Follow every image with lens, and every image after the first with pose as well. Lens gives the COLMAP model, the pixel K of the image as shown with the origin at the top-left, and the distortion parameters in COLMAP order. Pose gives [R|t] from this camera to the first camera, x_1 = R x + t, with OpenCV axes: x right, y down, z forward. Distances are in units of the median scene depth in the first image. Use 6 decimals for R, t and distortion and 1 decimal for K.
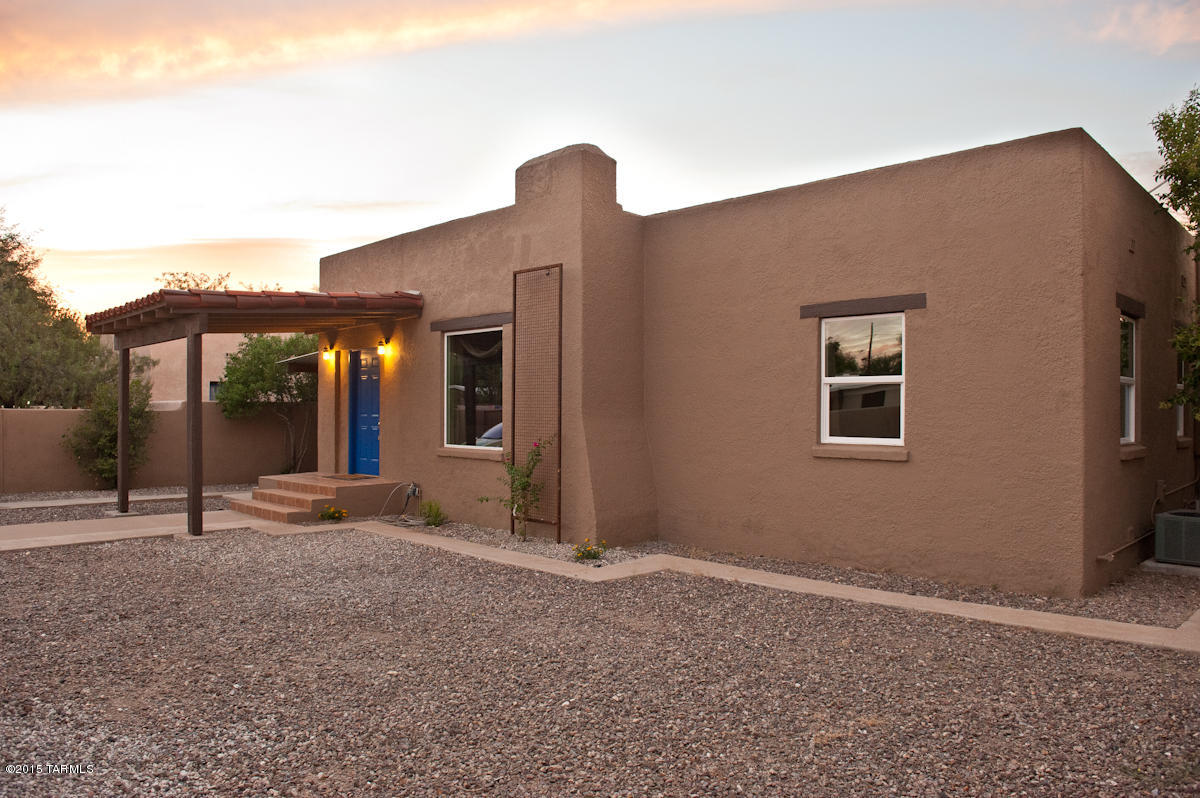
lens RADIAL K [[833.9, 0, 592.0], [0, 833.9, 405.8], [0, 0, 1]] dist [-0.061360, -0.002359]
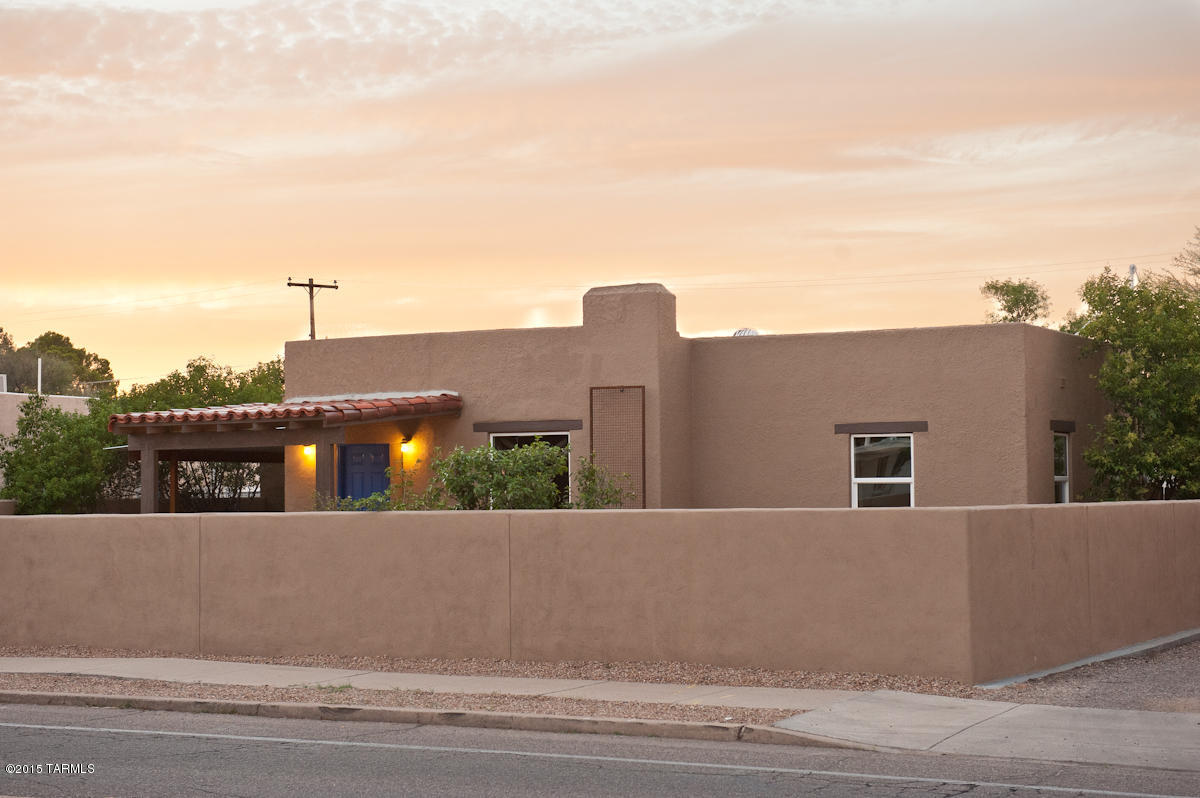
lens RADIAL K [[2049.9, 0, 600.0], [0, 2049.9, 399.0], [0, 0, 1]] dist [0.078490, 0.062189]
pose [[0.955758, -0.000695, 0.294153, -0.941370], [0.012697, 0.999163, -0.038896, -0.033106], [-0.293880, 0.040910, 0.954967, -1.777544]]
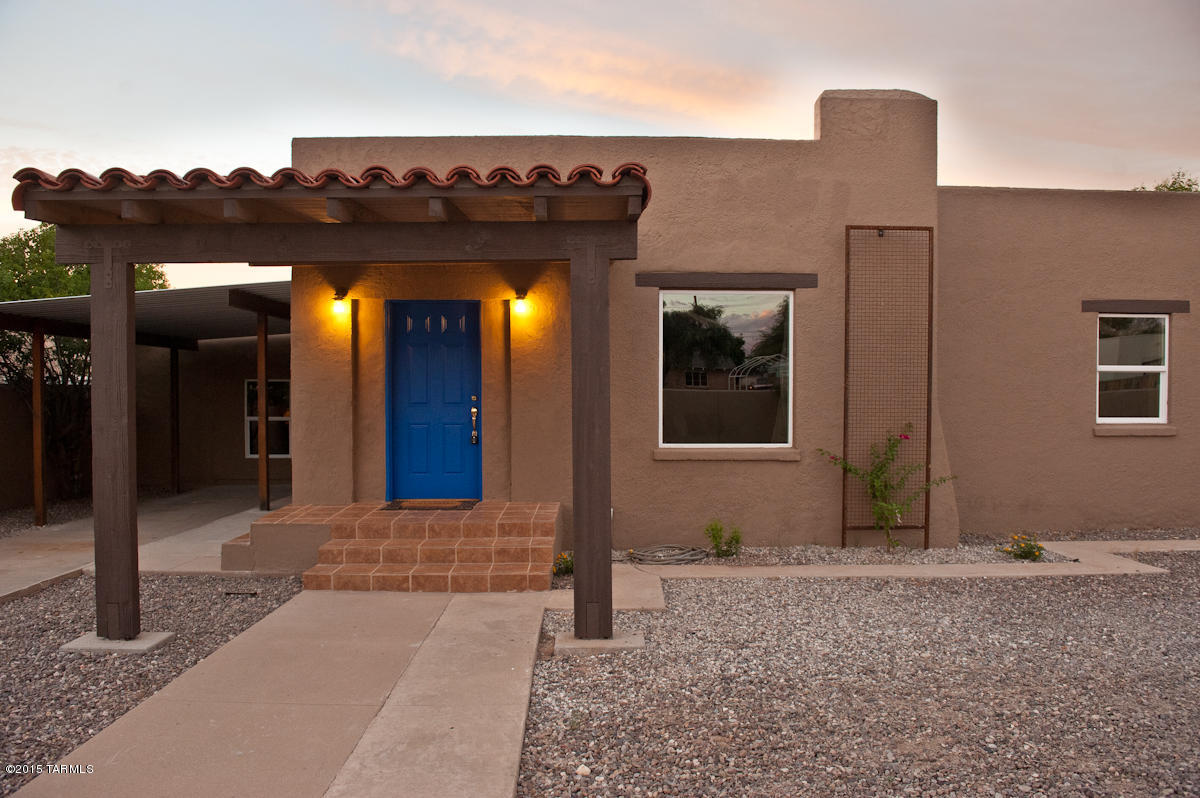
lens RADIAL K [[833.9, 0, 592.0], [0, 833.9, 405.8], [0, 0, 1]] dist [-0.061360, -0.002359]
pose [[0.694246, -0.024669, 0.719315, -0.861037], [-0.003208, 0.999296, 0.037368, -0.015906], [-0.719731, -0.028250, 0.693679, 0.625333]]
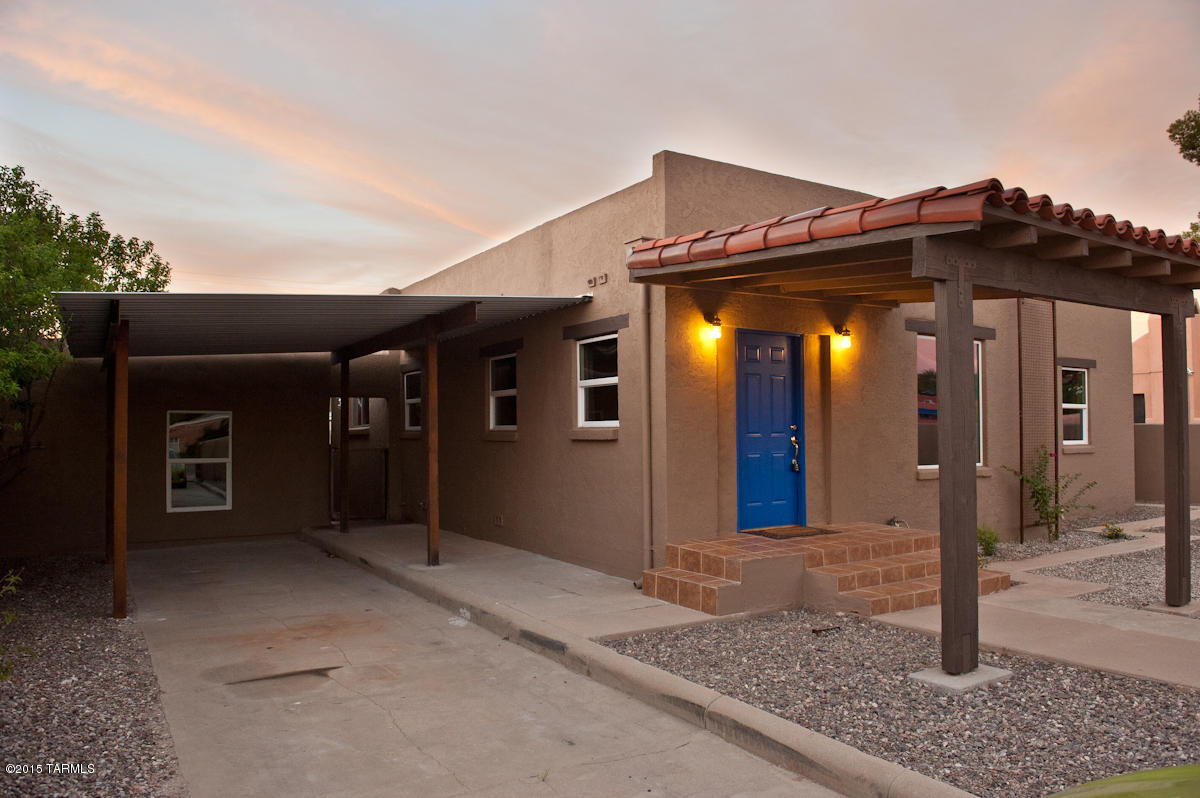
lens RADIAL K [[833.9, 0, 592.0], [0, 833.9, 405.8], [0, 0, 1]] dist [-0.061360, -0.002359]
pose [[0.220823, 0.017004, 0.975166, -1.243324], [-0.007499, 0.999848, -0.015737, 0.001048], [-0.975285, -0.003838, 0.220917, 1.317315]]
